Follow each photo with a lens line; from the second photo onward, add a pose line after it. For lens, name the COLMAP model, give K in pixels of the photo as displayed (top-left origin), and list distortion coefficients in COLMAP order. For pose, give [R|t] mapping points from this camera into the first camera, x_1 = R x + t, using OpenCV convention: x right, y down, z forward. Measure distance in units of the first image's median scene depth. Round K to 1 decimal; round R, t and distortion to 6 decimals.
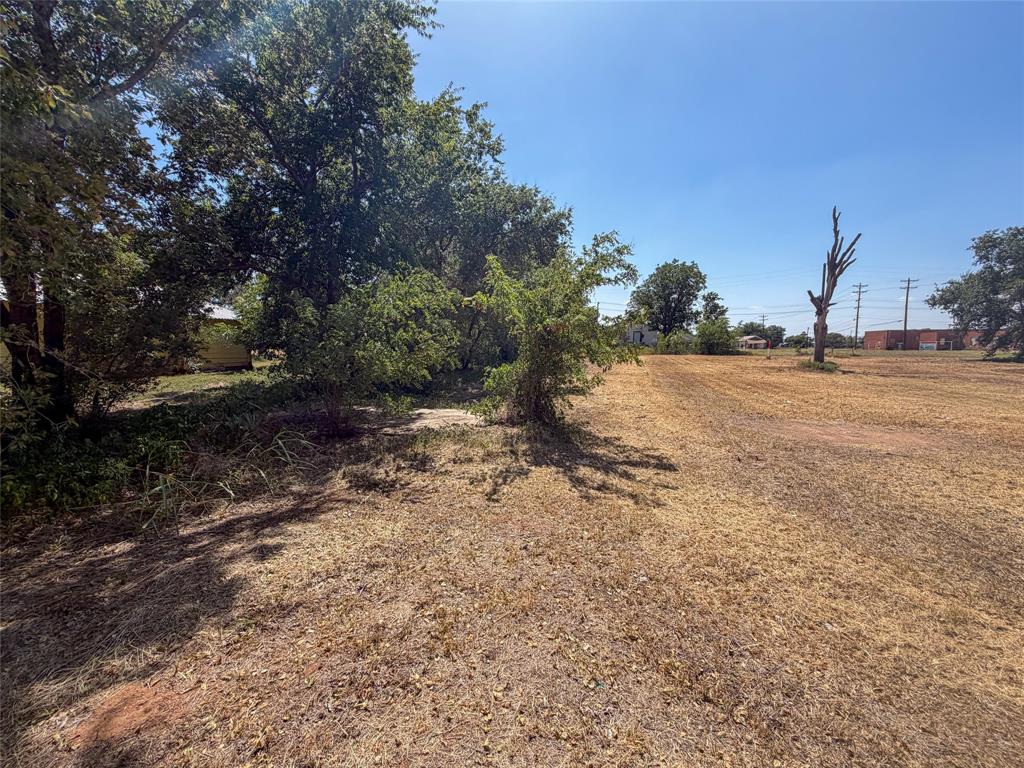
lens RADIAL K [[410.1, 0, 517.7], [0, 410.1, 378.8], [0, 0, 1]] dist [-0.003438, -0.000709]
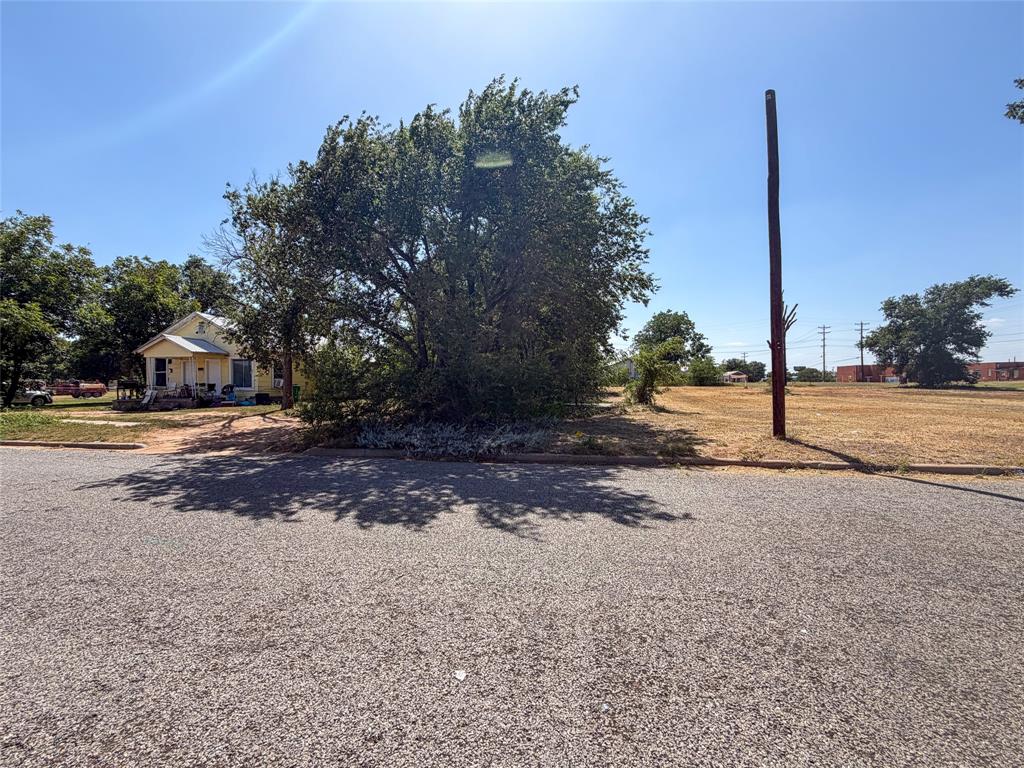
lens RADIAL K [[410.1, 0, 516.8], [0, 410.1, 381.6], [0, 0, 1]] dist [-0.003438, -0.000709]
pose [[0.999627, -0.006382, 0.026556, -0.108698], [0.008536, 0.996613, -0.081791, 0.021700], [-0.025944, 0.081987, 0.996296, -0.201299]]
